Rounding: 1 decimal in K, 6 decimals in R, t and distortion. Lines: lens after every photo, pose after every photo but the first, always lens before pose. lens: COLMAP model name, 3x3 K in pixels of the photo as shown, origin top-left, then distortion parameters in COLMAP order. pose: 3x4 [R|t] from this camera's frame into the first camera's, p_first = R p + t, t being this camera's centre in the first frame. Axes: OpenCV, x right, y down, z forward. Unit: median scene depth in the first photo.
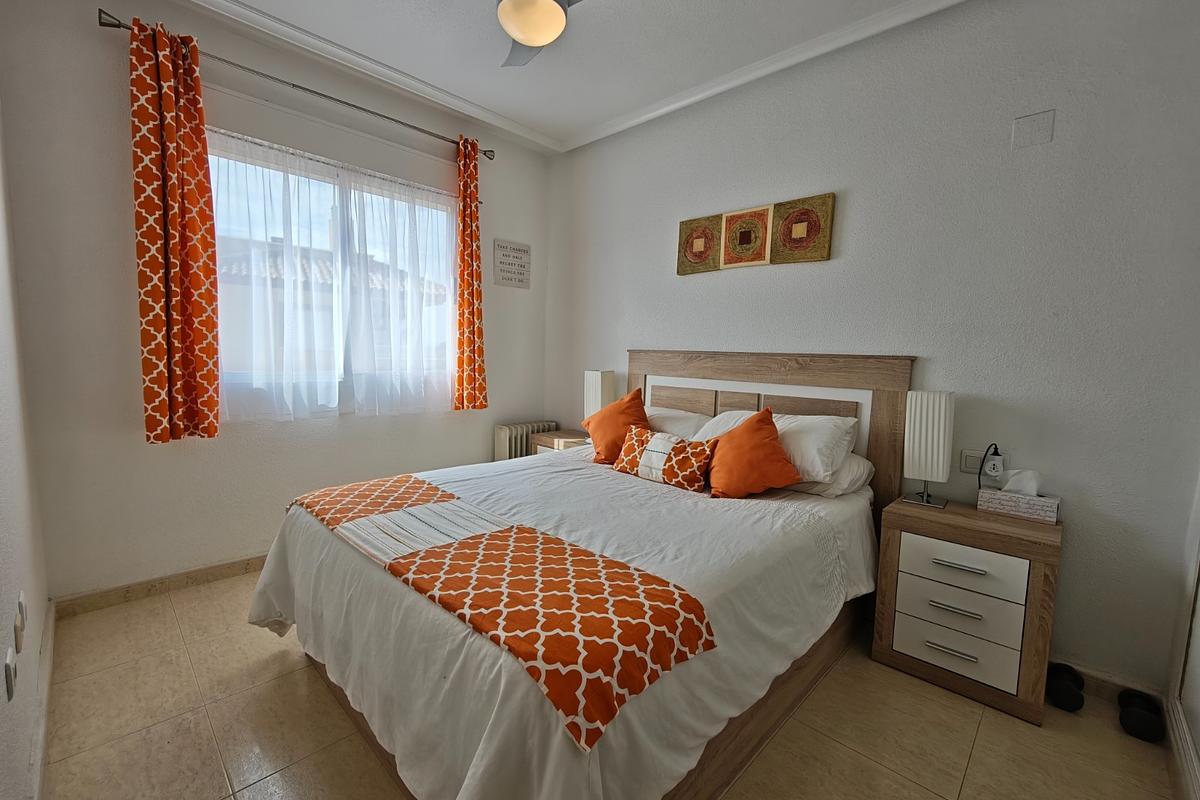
lens RADIAL K [[500.3, 0, 600.0], [0, 500.3, 400.0], [0, 0, 1]] dist [-0.000501, 0.000089]
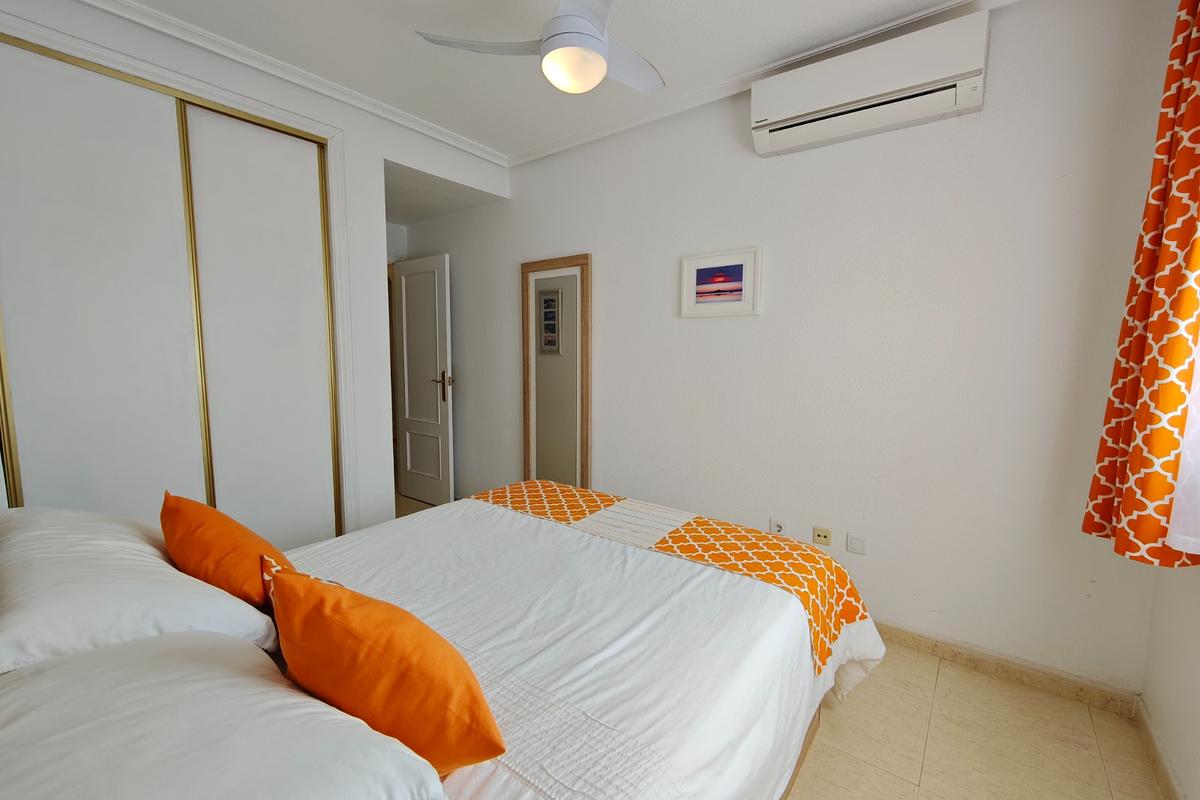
lens RADIAL K [[498.5, 0, 597.9], [0, 498.5, 401.0], [0, 0, 1]] dist [-0.000190, 0.000450]
pose [[-0.994306, -0.024322, -0.103748, -0.054131], [-0.043510, 0.981411, 0.186920, -0.157932], [0.097273, 0.190369, -0.976882, 1.218398]]
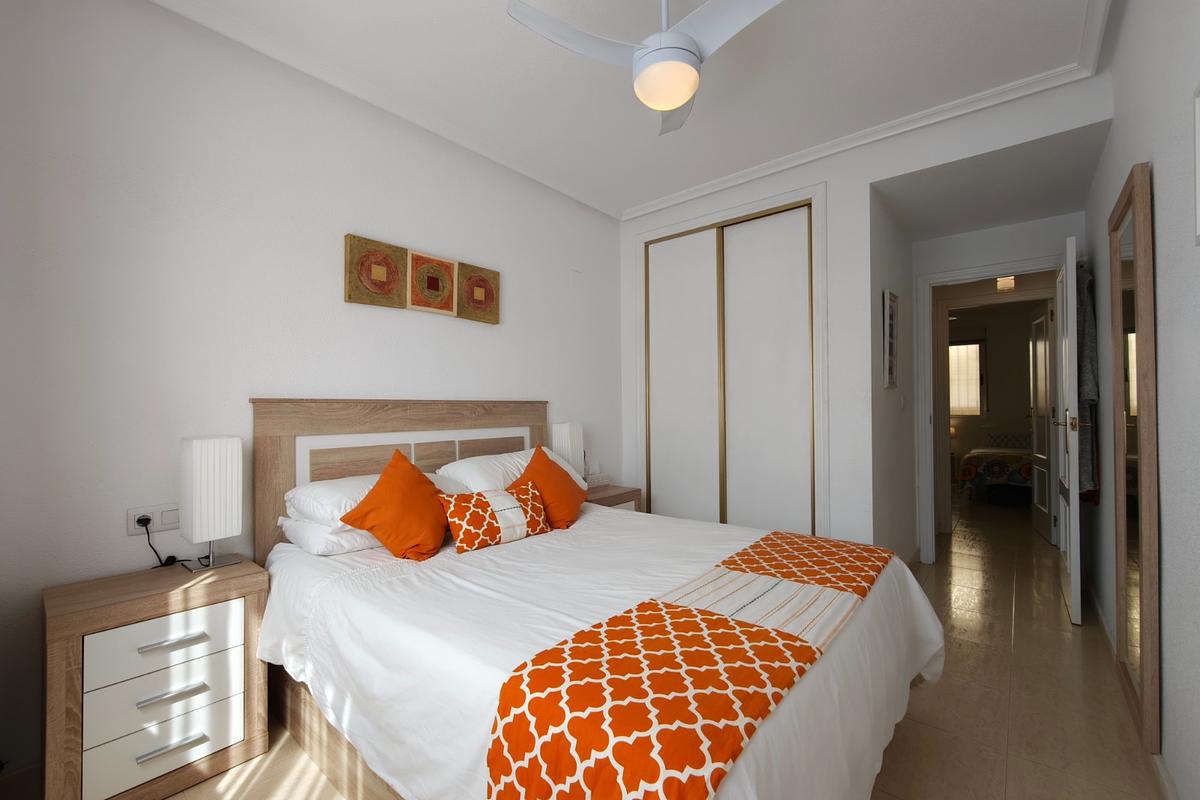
lens RADIAL K [[498.5, 0, 597.9], [0, 498.5, 401.0], [0, 0, 1]] dist [-0.000190, 0.000450]
pose [[-0.060480, -0.015945, 0.998042, -0.670827], [0.100352, 0.994709, 0.021973, -0.080872], [-0.993112, 0.101485, -0.058560, 0.722956]]
